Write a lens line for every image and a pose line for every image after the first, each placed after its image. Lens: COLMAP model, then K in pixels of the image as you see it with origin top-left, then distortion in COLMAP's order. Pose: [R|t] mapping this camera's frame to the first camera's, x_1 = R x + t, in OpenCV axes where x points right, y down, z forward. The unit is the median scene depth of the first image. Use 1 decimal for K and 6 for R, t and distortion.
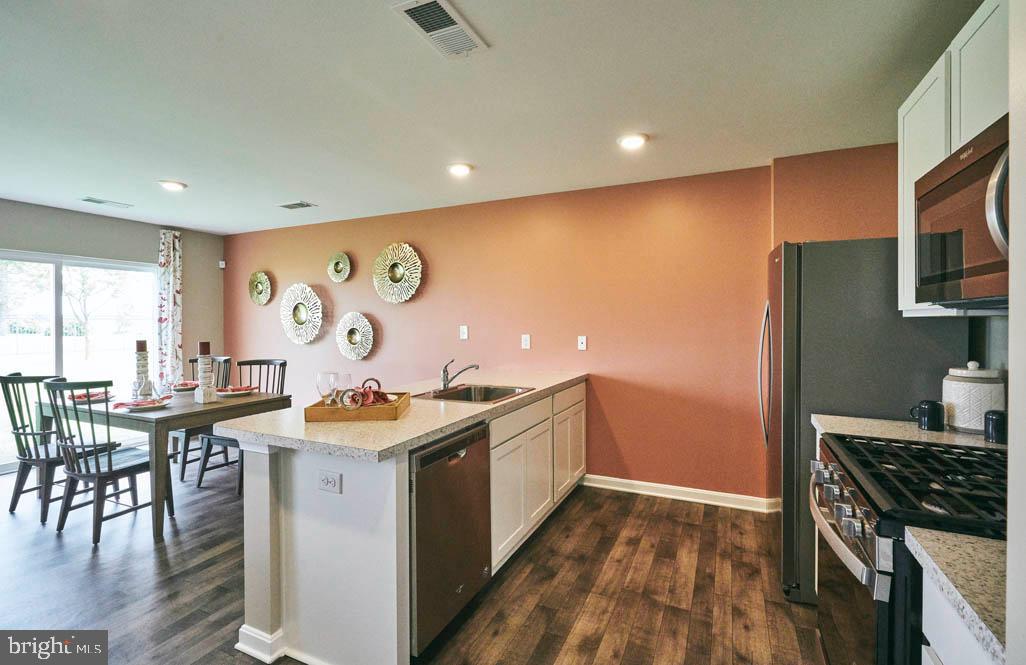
lens RADIAL K [[456.9, 0, 512.8], [0, 456.9, 324.0], [0, 0, 1]] dist [-0.001046, 0.000866]
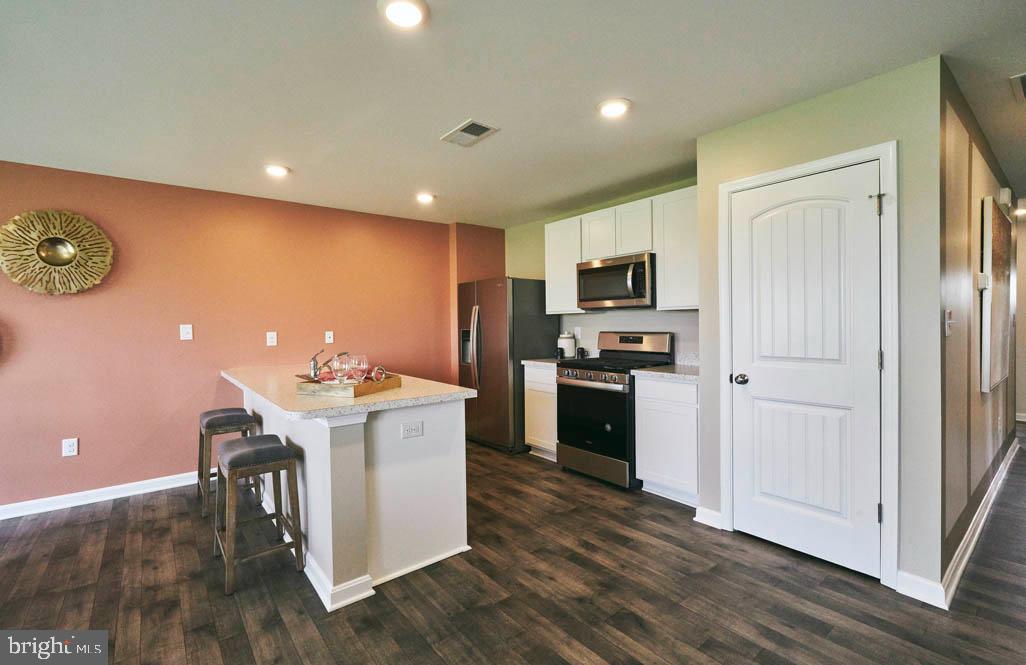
lens RADIAL K [[456.9, 0, 512.4], [0, 456.9, 329.5], [0, 0, 1]] dist [-0.001046, 0.000866]
pose [[0.438409, -0.016312, 0.898628, -0.593730], [0.019524, 0.999772, 0.008623, 0.017368], [-0.898564, 0.013765, 0.438627, 0.053762]]
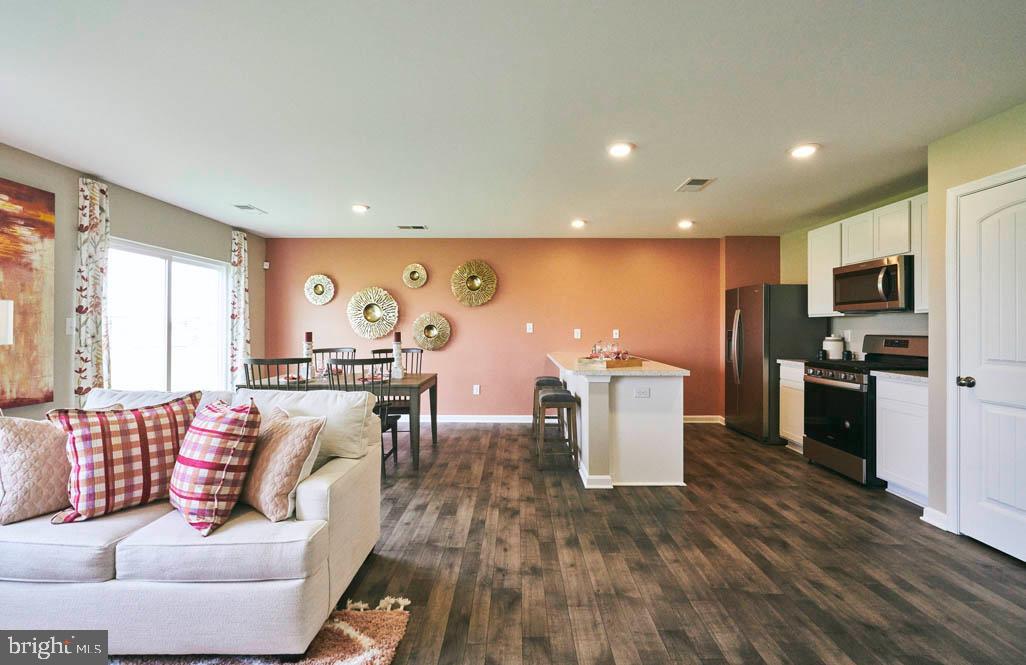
lens RADIAL K [[456.9, 0, 508.5], [0, 456.9, 329.4], [0, 0, 1]] dist [-0.001046, 0.000866]
pose [[0.910159, 0.003360, 0.414245, -0.722607], [-0.001763, 0.999989, -0.004236, 0.028061], [-0.414254, 0.003125, 0.910156, -0.250807]]
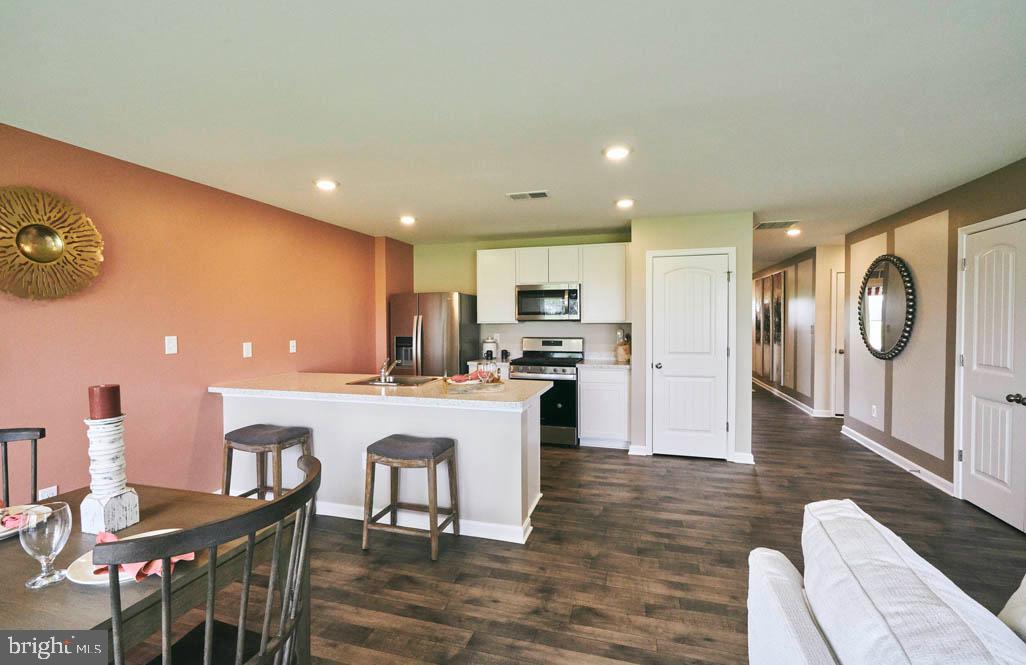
lens RADIAL K [[456.9, 0, 514.0], [0, 456.9, 331.0], [0, 0, 1]] dist [-0.001046, 0.000866]
pose [[-0.161253, -0.021096, 0.986688, -0.896280], [0.012618, 0.999646, 0.023435, -0.013703], [-0.986832, 0.016229, -0.160930, 0.542907]]
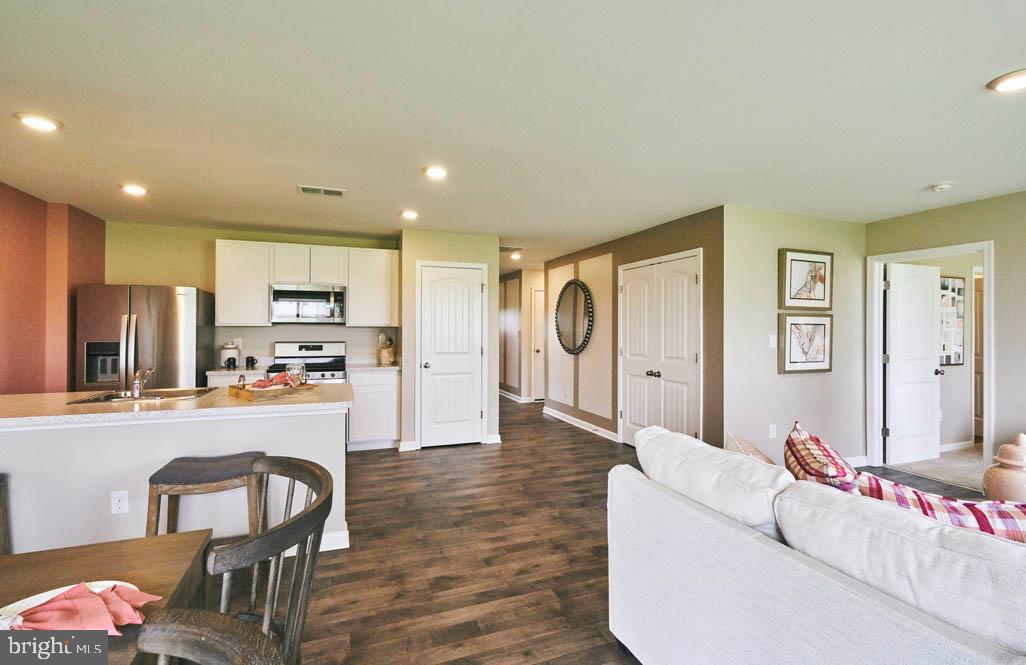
lens RADIAL K [[456.9, 0, 515.0], [0, 456.9, 328.7], [0, 0, 1]] dist [-0.001046, 0.000866]
pose [[-0.725978, -0.000227, 0.687717, -0.869382], [0.003448, 0.999986, 0.003970, -0.001842], [-0.687709, 0.005253, -0.725968, 0.729967]]
